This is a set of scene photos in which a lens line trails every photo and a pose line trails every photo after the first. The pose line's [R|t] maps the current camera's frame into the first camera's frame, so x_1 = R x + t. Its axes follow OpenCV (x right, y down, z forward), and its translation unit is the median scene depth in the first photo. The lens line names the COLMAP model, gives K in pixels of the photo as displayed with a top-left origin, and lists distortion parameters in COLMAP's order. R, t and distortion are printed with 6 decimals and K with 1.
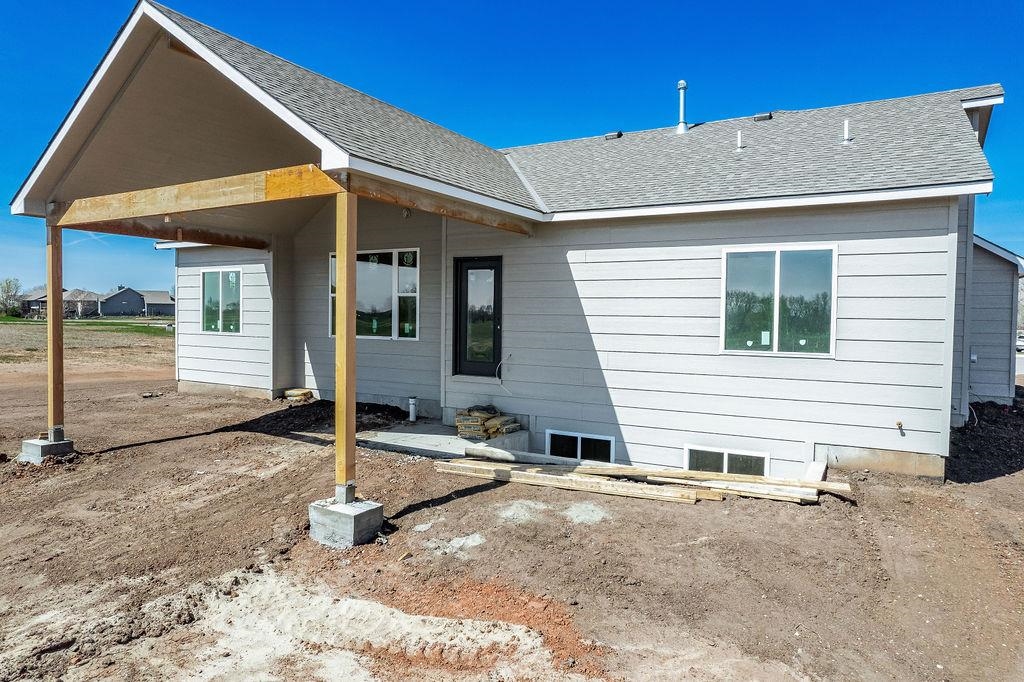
lens RADIAL K [[653.7, 0, 512.4], [0, 653.7, 335.7], [0, 0, 1]] dist [-0.063029, 0.065741]
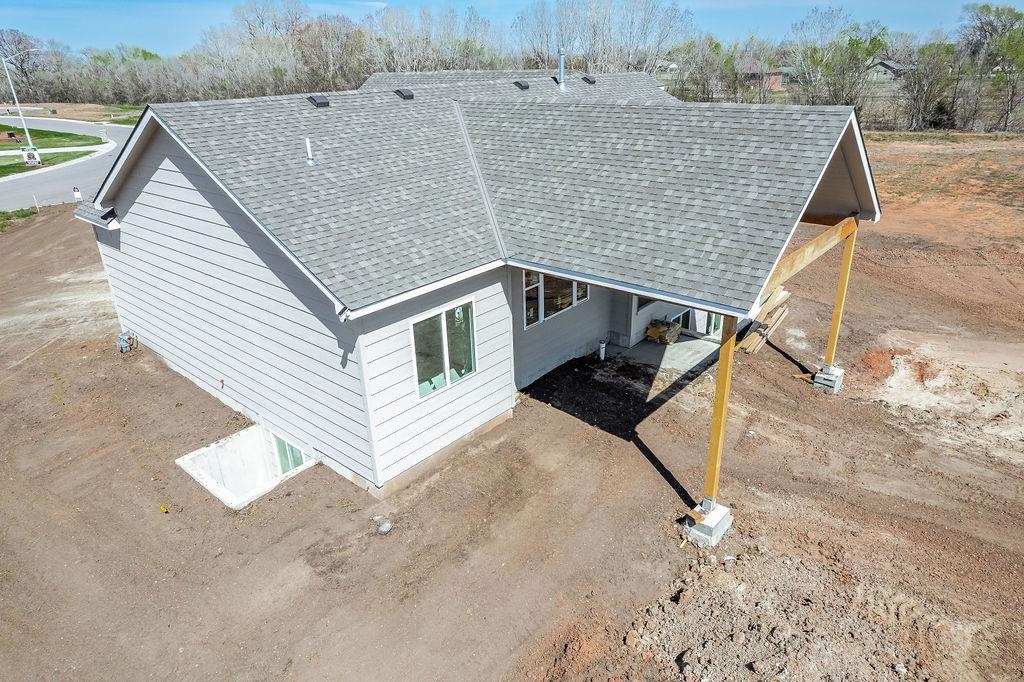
lens RADIAL K [[653.7, 0, 512.4], [0, 653.7, 335.7], [0, 0, 1]] dist [-0.063029, 0.065741]
pose [[0.188411, -0.400302, 0.896805, -1.553341], [0.060654, 0.916160, 0.396198, -0.507569], [-0.980216, -0.020254, 0.196894, 1.083800]]
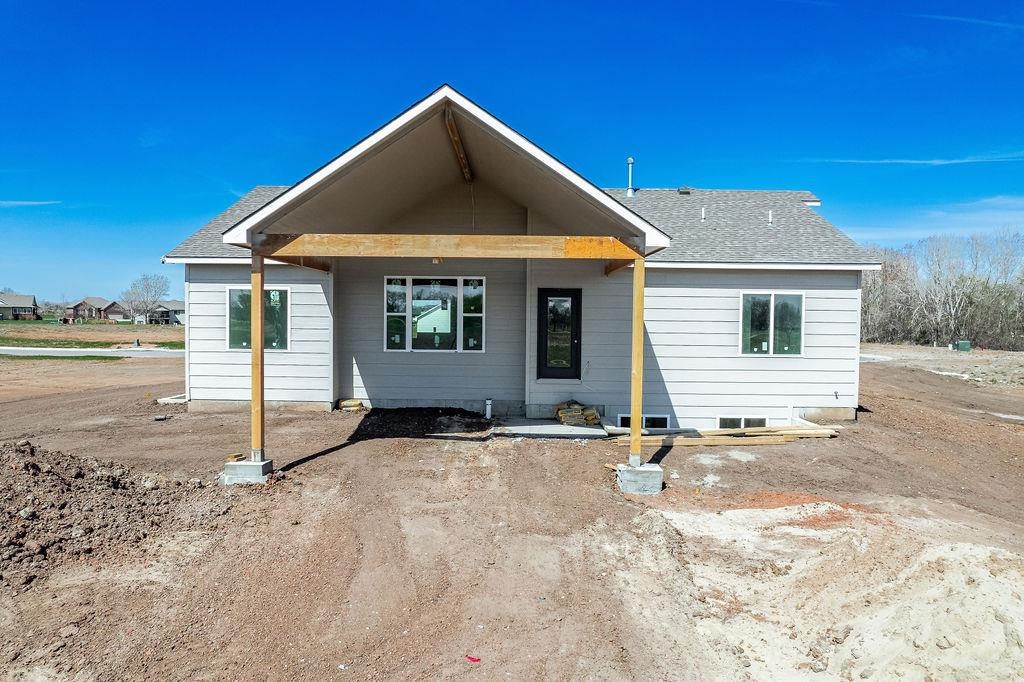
lens RADIAL K [[653.7, 0, 512.4], [0, 653.7, 335.7], [0, 0, 1]] dist [-0.063029, 0.065741]
pose [[0.873836, -0.018183, 0.485881, -0.834476], [0.015874, 0.999835, 0.008870, -0.041112], [-0.485962, -0.000038, 0.873980, -0.114043]]
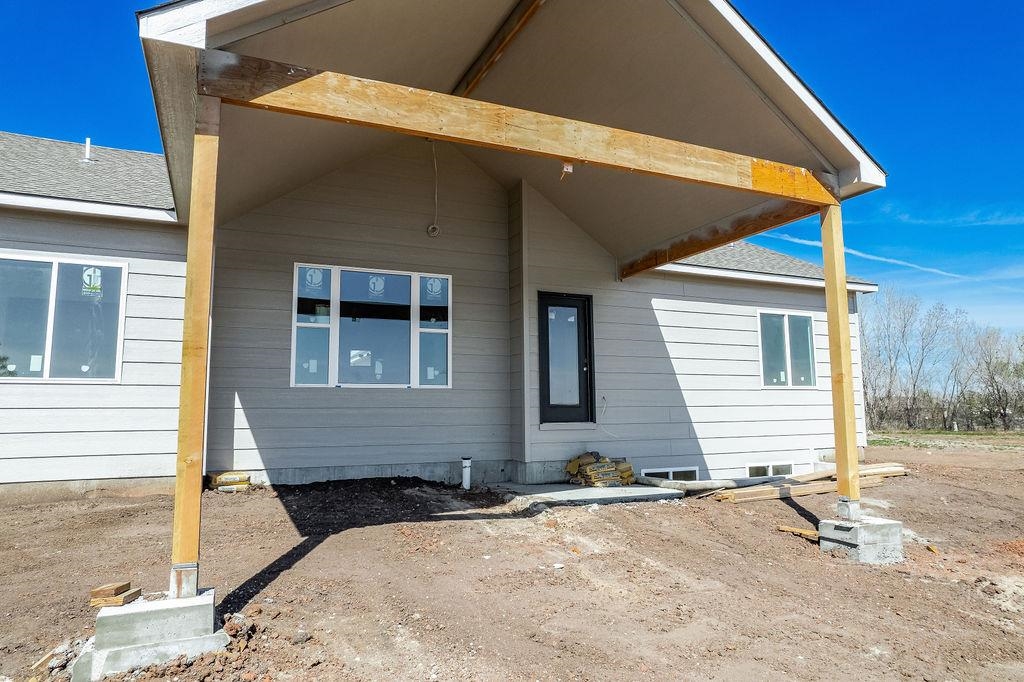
lens RADIAL K [[653.7, 0, 512.4], [0, 653.7, 335.7], [0, 0, 1]] dist [-0.063029, 0.065741]
pose [[0.586974, 0.079667, 0.805676, -0.906567], [0.043368, 0.990624, -0.129551, 0.060950], [-0.808443, 0.110984, 0.578016, 0.563893]]
